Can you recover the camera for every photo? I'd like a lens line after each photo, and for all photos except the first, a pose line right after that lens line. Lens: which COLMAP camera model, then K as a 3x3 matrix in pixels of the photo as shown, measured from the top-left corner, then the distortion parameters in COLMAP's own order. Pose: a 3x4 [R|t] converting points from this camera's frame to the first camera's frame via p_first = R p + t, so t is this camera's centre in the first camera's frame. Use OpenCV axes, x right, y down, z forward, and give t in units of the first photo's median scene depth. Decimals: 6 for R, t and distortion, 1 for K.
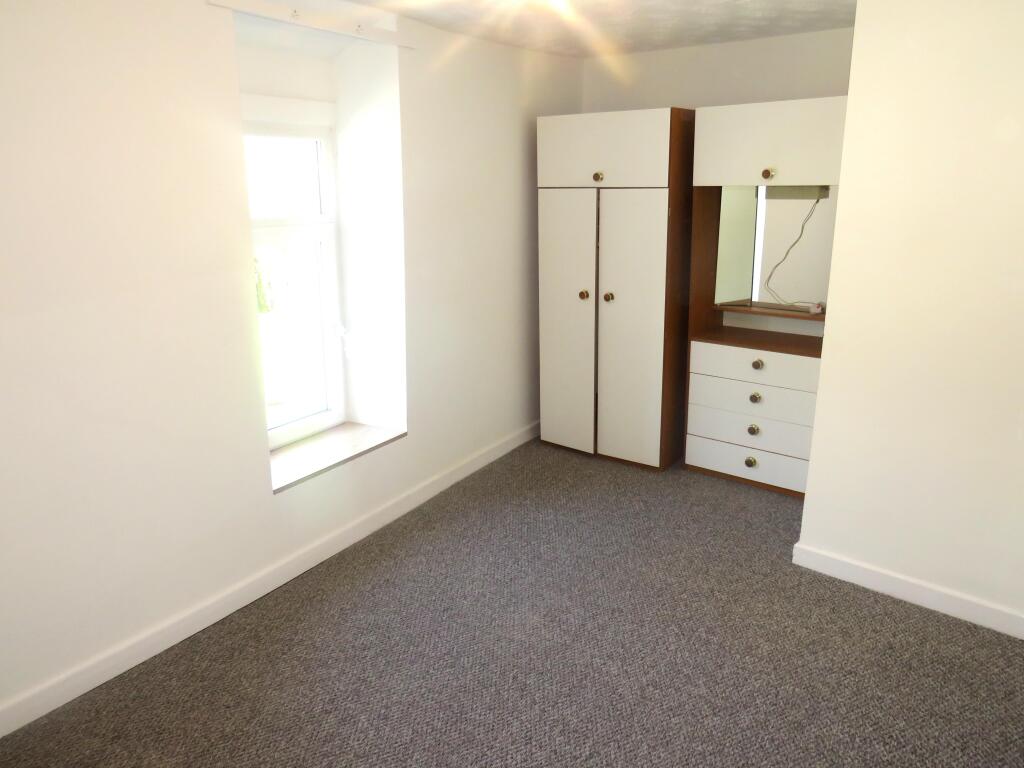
lens RADIAL K [[739.5, 0, 504.6], [0, 739.5, 382.2], [0, 0, 1]] dist [-0.028364, 0.006391]
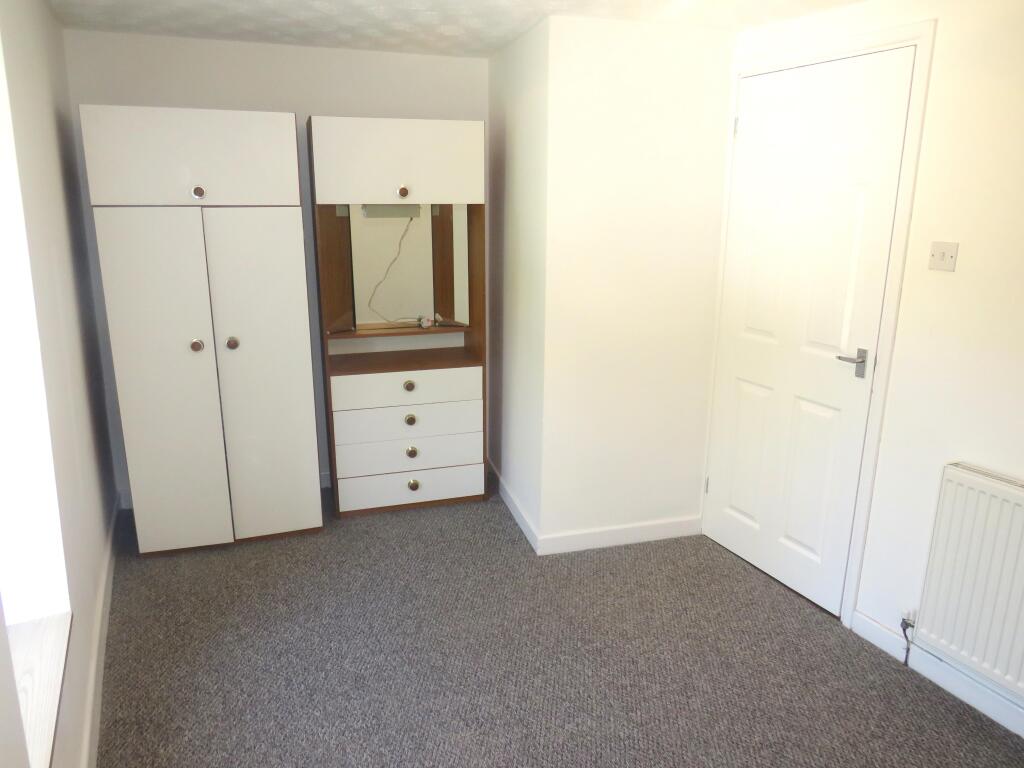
lens RADIAL K [[739.5, 0, 514.0], [0, 739.5, 383.0], [0, 0, 1]] dist [-0.028364, 0.006391]
pose [[0.513995, -0.196805, 0.834911, -0.401133], [0.211413, 0.972365, 0.099054, -0.095302], [-0.831332, 0.125598, 0.541398, 0.352315]]
